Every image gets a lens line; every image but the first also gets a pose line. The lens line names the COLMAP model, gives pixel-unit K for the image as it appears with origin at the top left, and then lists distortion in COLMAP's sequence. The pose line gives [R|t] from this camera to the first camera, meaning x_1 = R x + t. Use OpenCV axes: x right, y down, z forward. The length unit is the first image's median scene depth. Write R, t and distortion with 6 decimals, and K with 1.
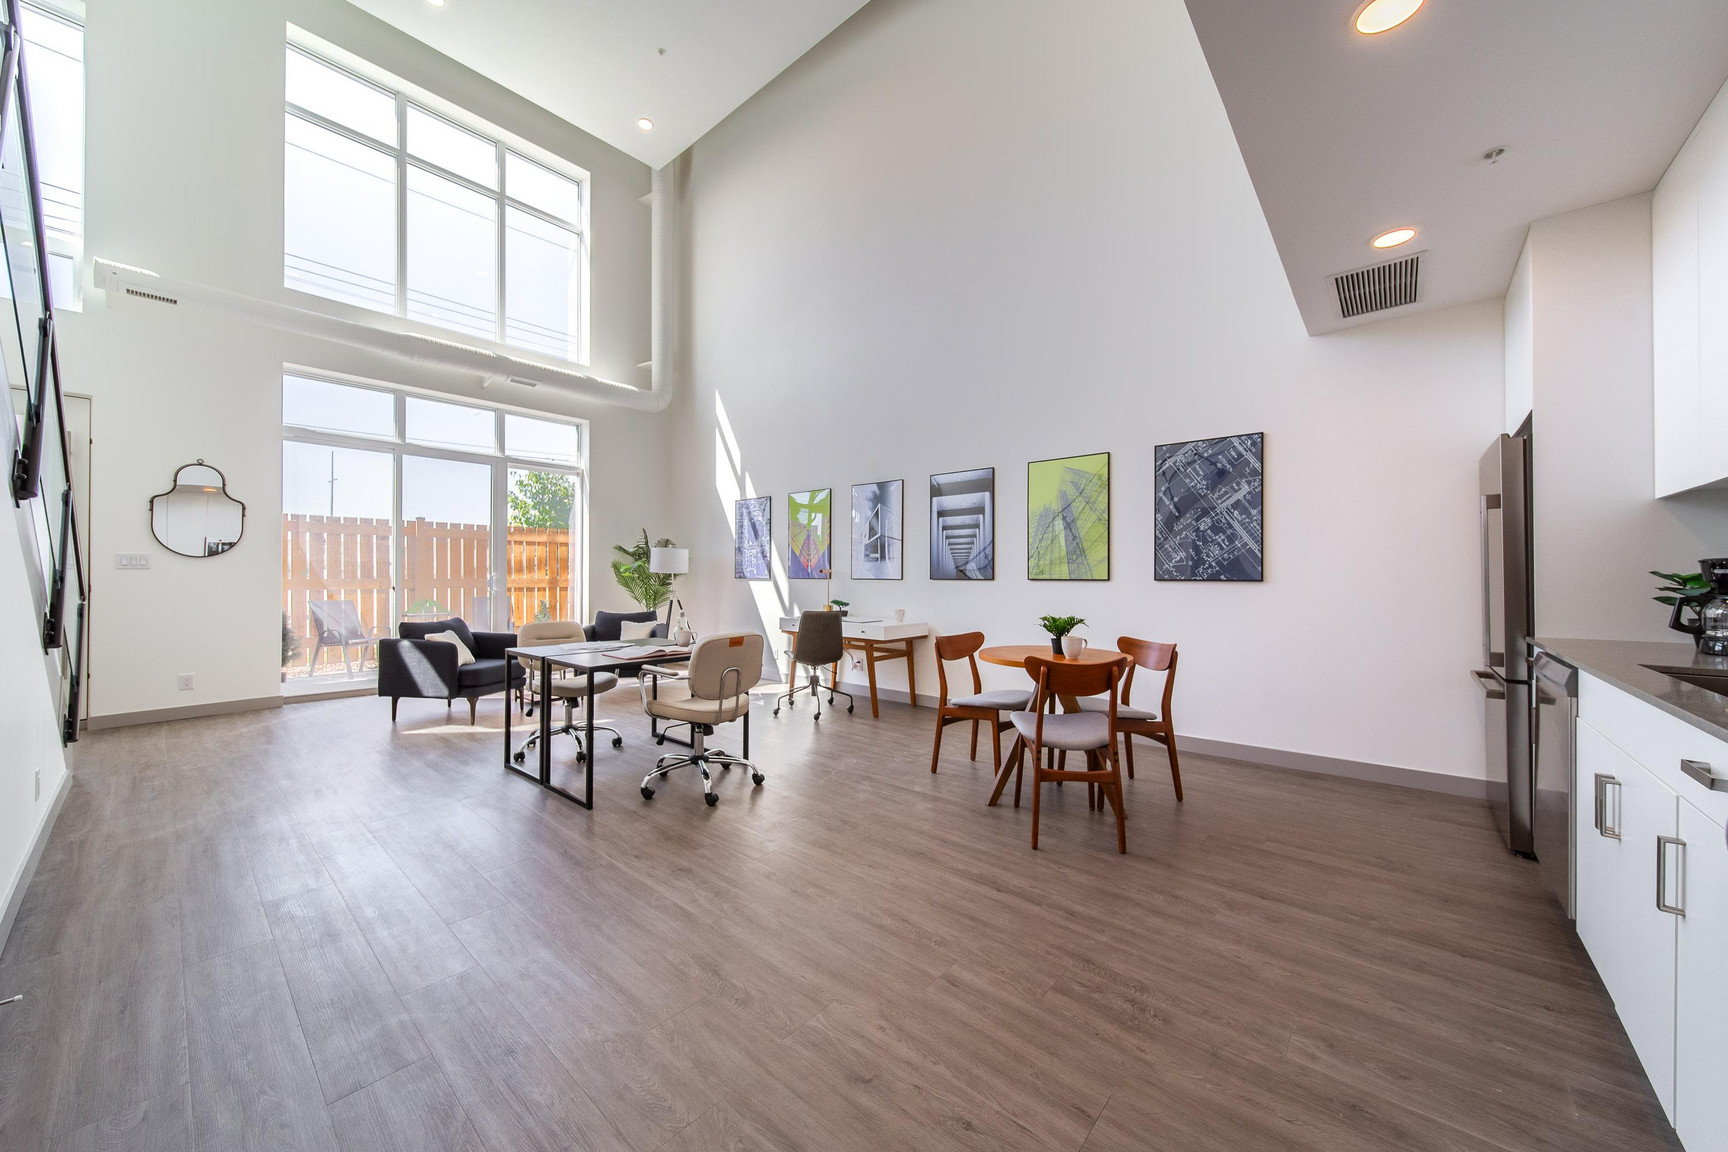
lens RADIAL K [[617.6, 0, 863.5], [0, 617.6, 574.1], [0, 0, 1]] dist [0.004278, -0.001851]
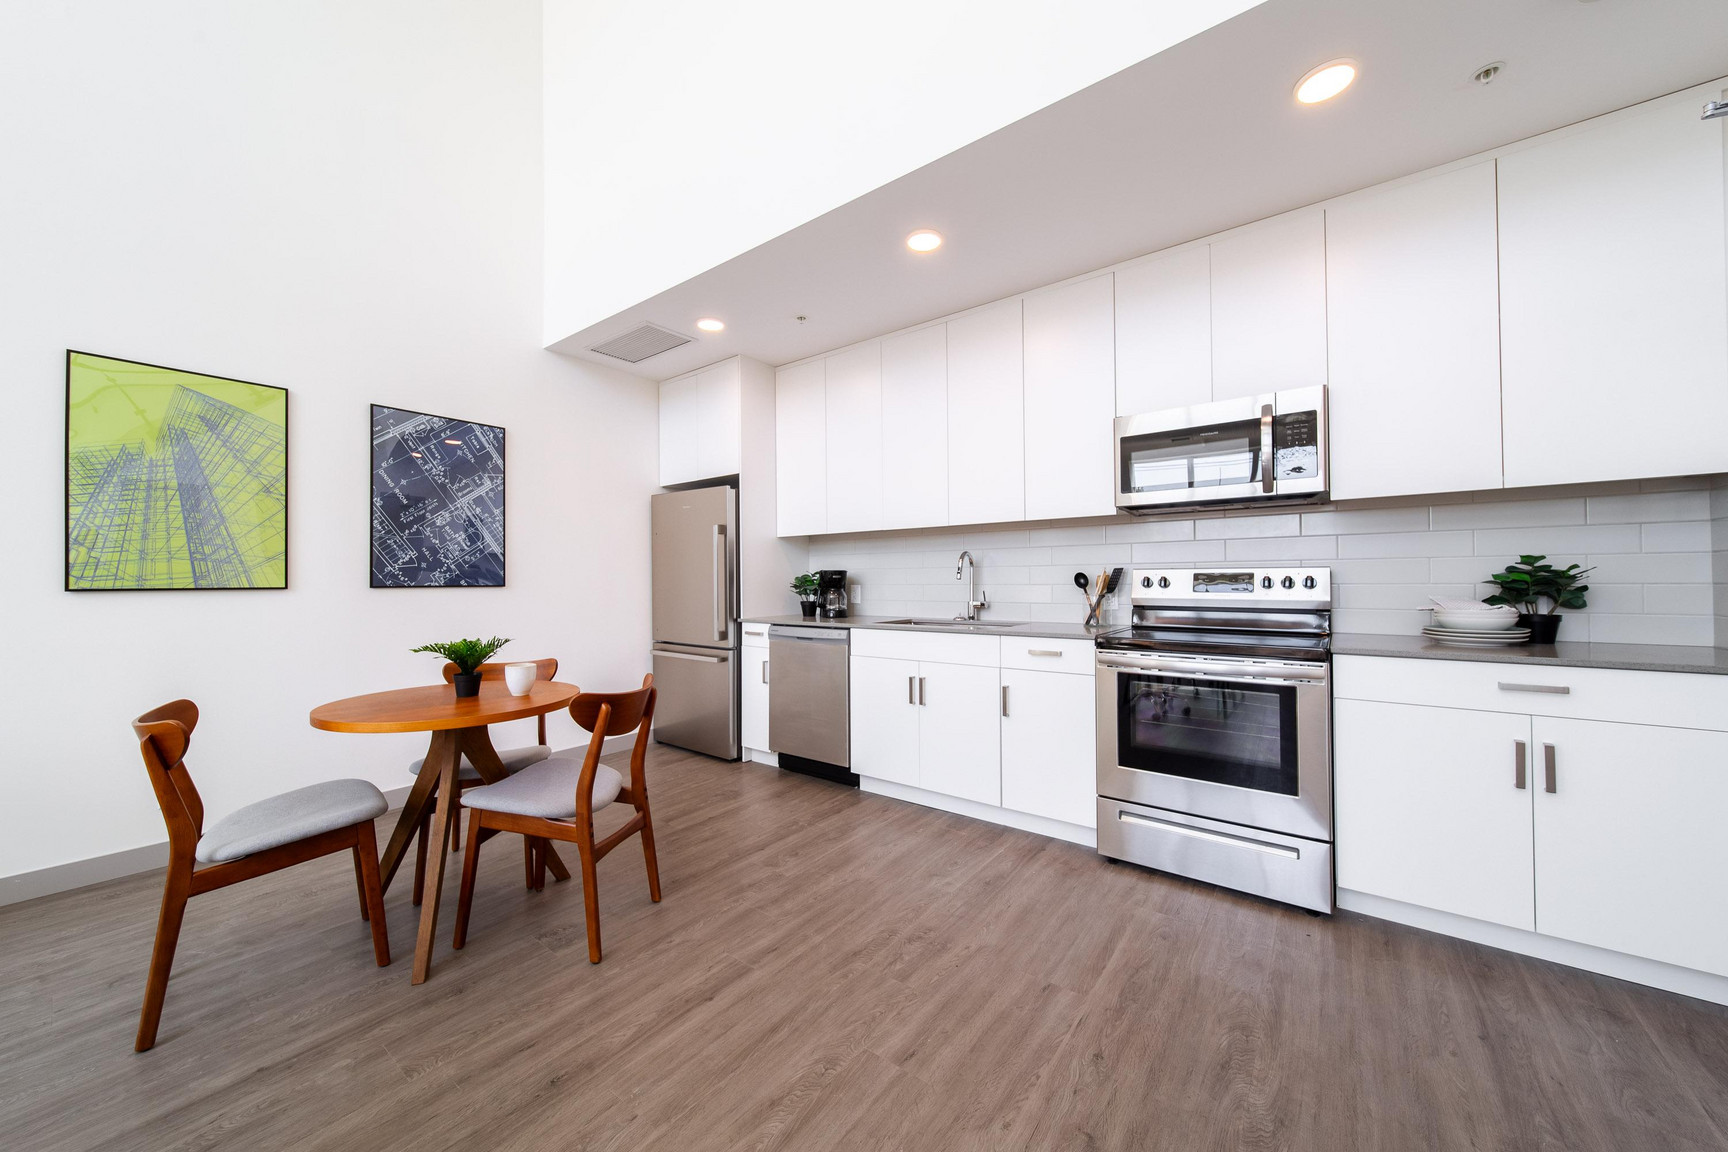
lens RADIAL K [[617.6, 0, 863.5], [0, 617.6, 574.1], [0, 0, 1]] dist [0.004278, -0.001851]
pose [[-0.063433, 0.008417, 0.997951, -0.272166], [0.003047, 0.999961, -0.008240, 0.001830], [-0.997981, 0.002518, -0.063456, 0.428739]]
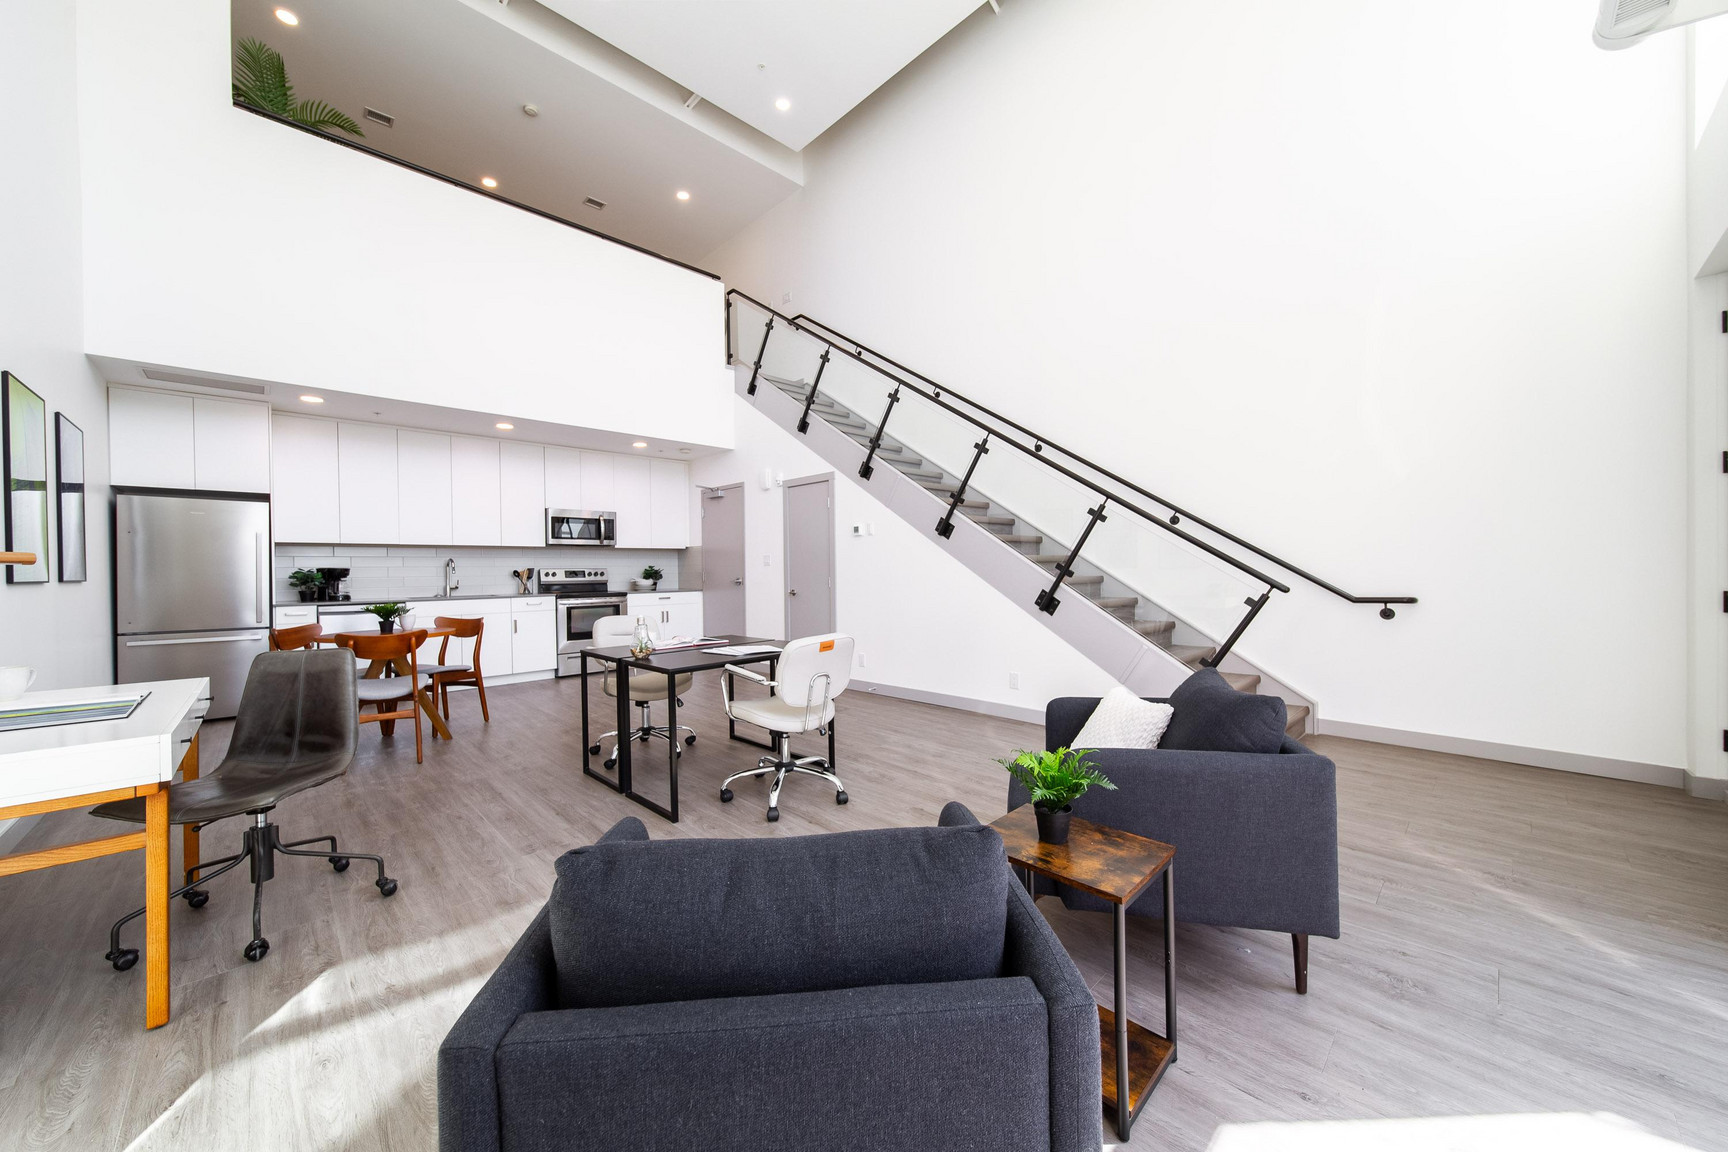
lens RADIAL K [[617.6, 0, 863.5], [0, 617.6, 574.1], [0, 0, 1]] dist [0.004278, -0.001851]
pose [[-0.996542, 0.008964, 0.082601, -0.569669], [0.009400, 0.999944, 0.004900, 0.005235], [-0.082552, 0.005660, -0.996571, 1.571881]]
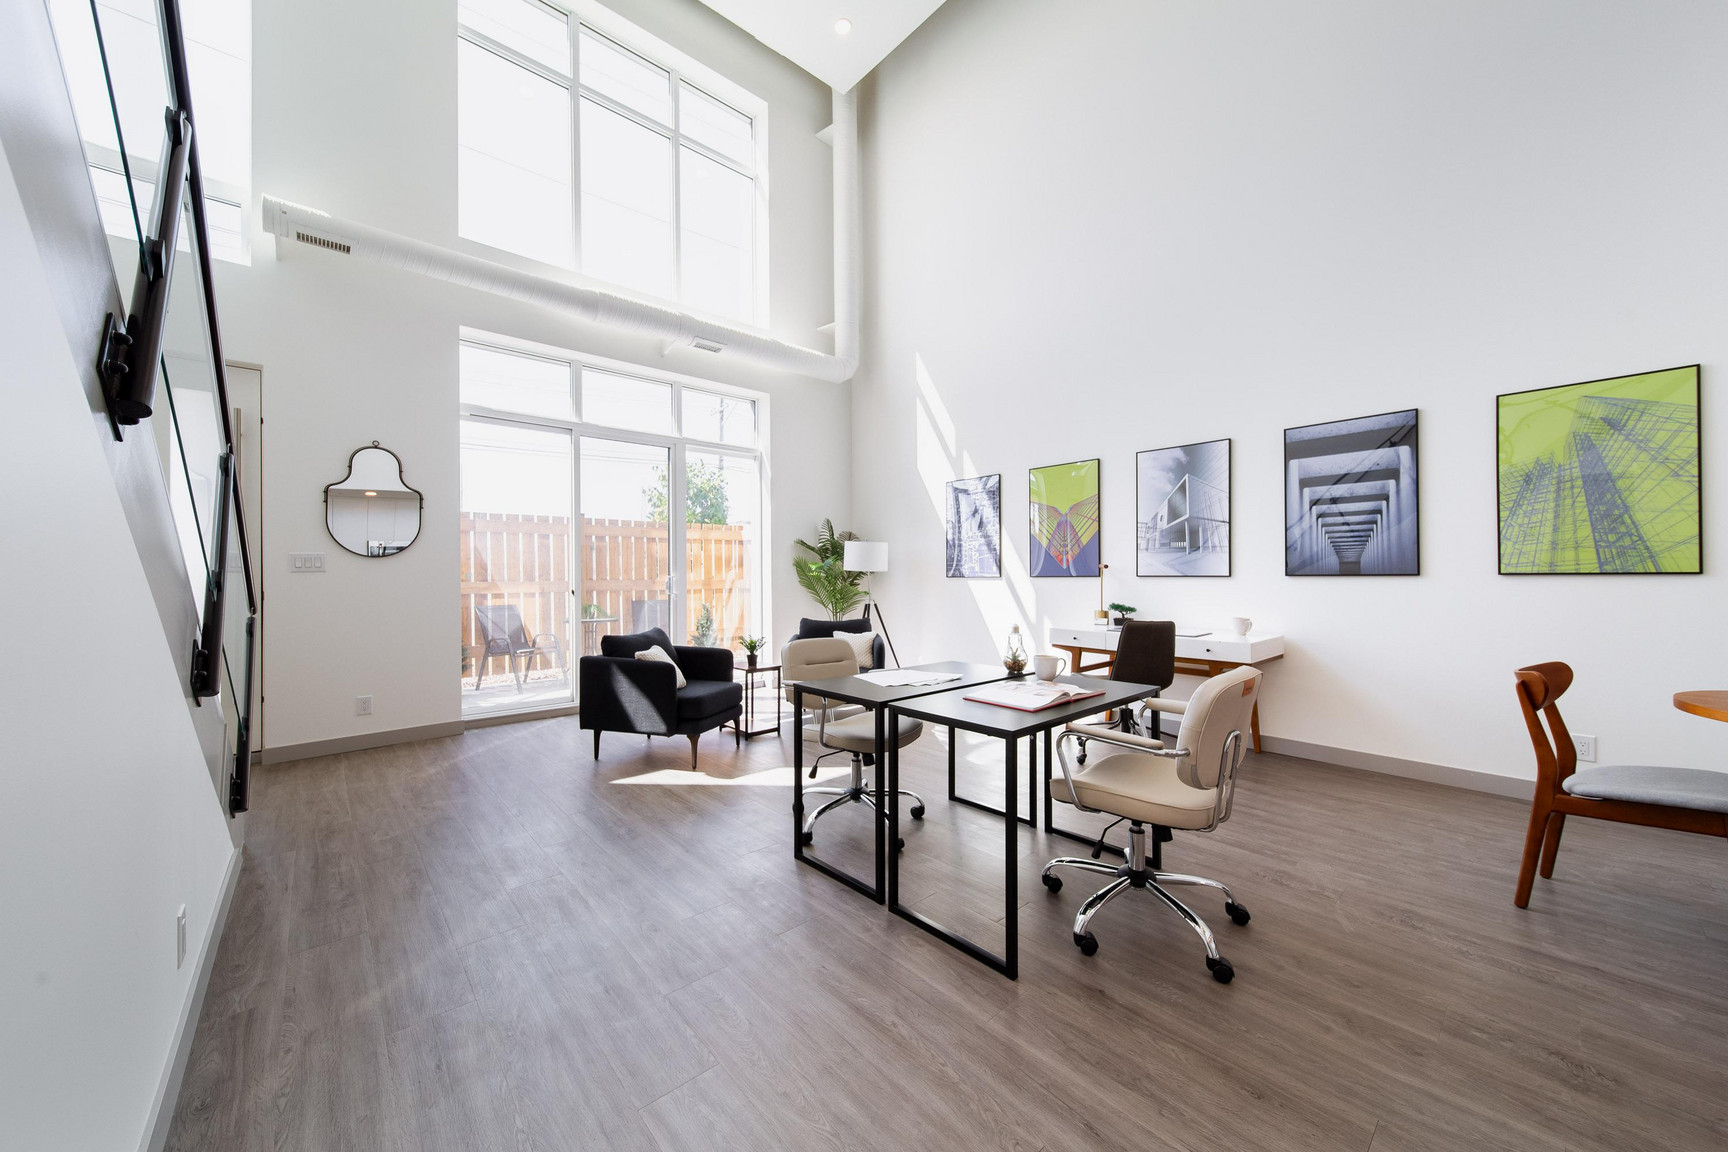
lens RADIAL K [[617.6, 0, 863.5], [0, 617.6, 574.1], [0, 0, 1]] dist [0.004278, -0.001851]
pose [[0.991564, -0.010001, -0.129232, -0.335912], [0.010205, 0.999948, 0.000920, 0.001331], [0.129216, -0.002231, 0.991614, 0.274652]]
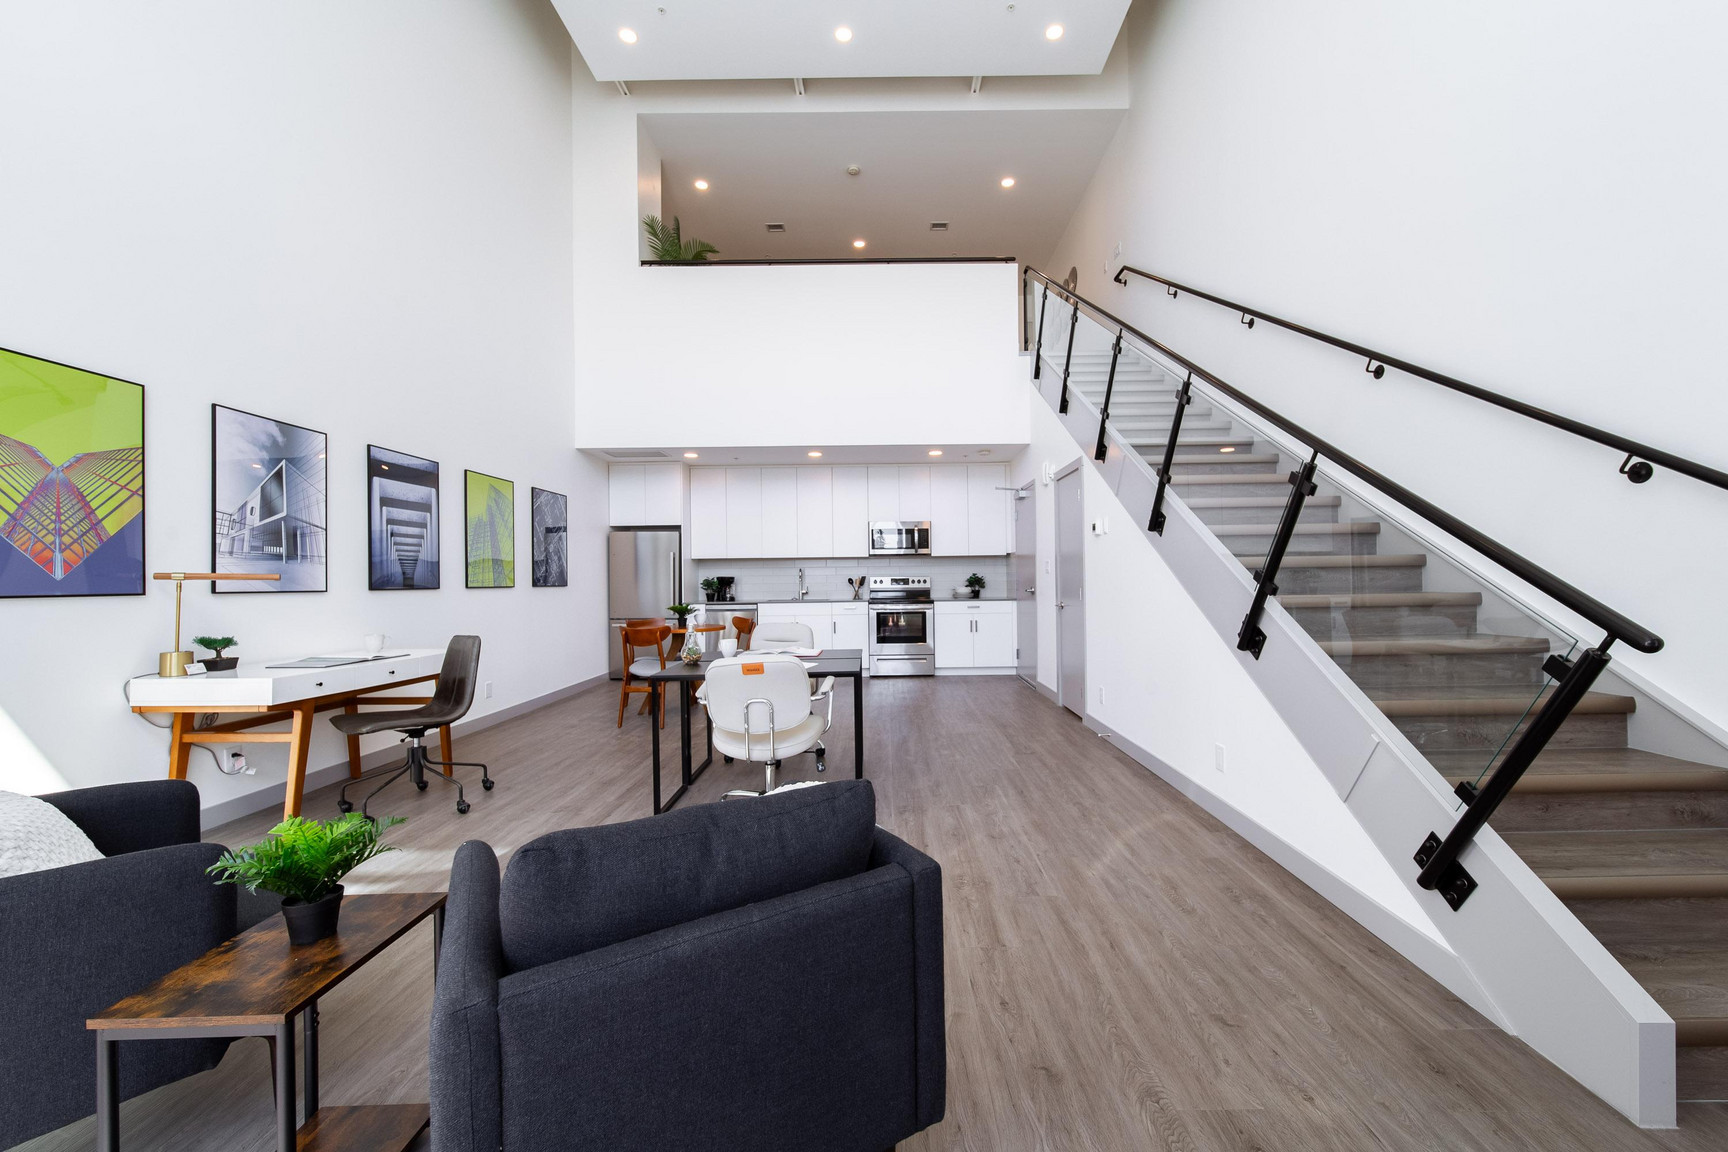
lens RADIAL K [[639.9, 0, 887.0], [0, 639.9, 575.0], [0, 0, 1]] dist [0.001029, -0.000307]
pose [[-0.659357, 0.010841, 0.751752, -1.000317], [0.007331, 0.999941, -0.007989, 0.001880], [-0.751794, 0.000243, -0.659397, 1.234896]]
